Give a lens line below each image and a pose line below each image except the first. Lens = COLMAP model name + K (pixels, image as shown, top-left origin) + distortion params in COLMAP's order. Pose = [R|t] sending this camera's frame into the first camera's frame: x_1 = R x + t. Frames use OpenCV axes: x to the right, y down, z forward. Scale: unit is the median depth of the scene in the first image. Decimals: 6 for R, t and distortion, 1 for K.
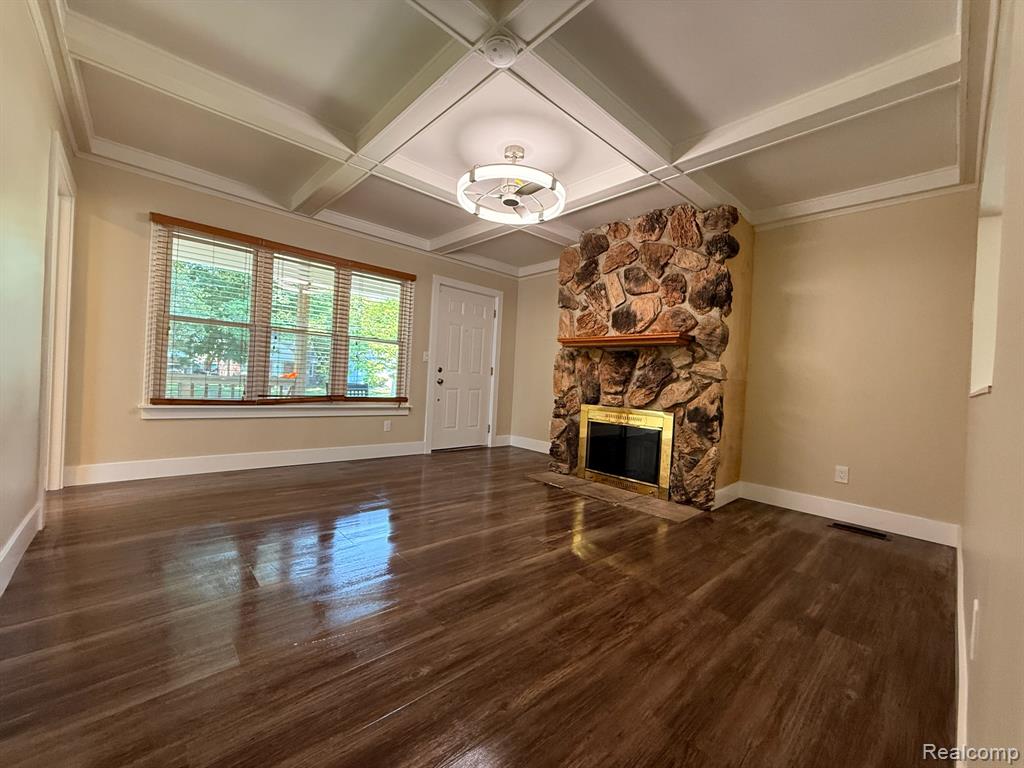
lens RADIAL K [[407.1, 0, 512.0], [0, 407.1, 384.0], [0, 0, 1]] dist [0.000027, -0.000083]
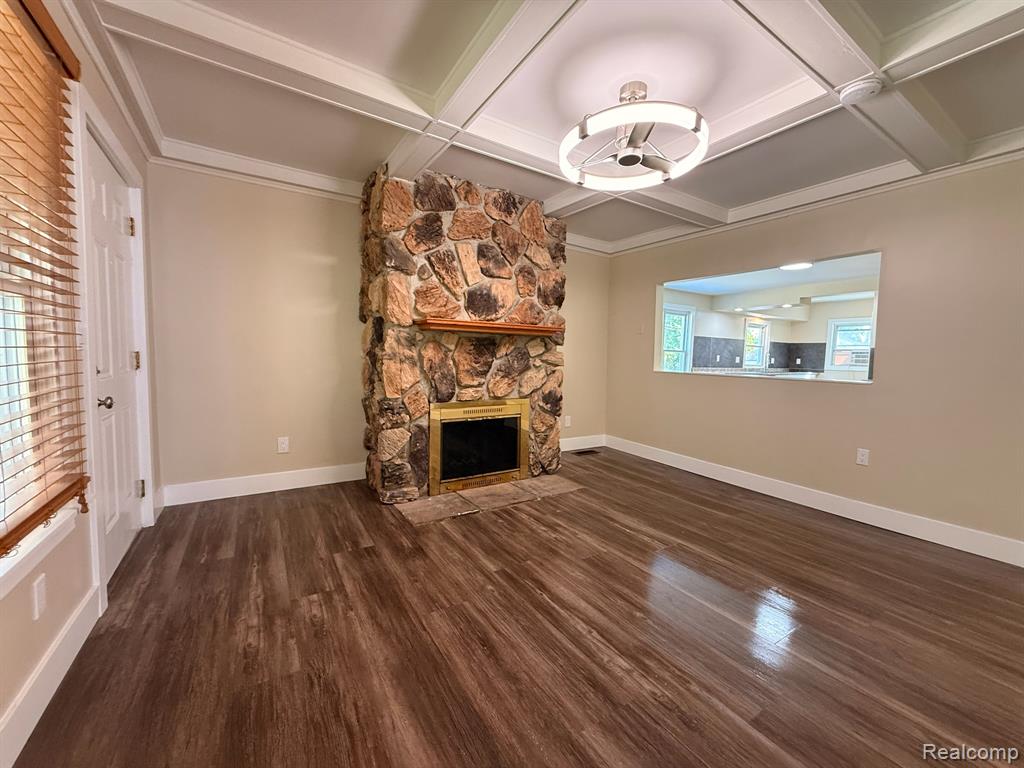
lens RADIAL K [[407.1, 0, 512.0], [0, 407.1, 384.0], [0, 0, 1]] dist [0.000027, -0.000083]
pose [[0.183856, -0.118201, 0.975820, -0.624494], [-0.003426, 0.992660, 0.120886, -0.092163], [-0.982947, -0.025569, 0.182102, 0.797946]]
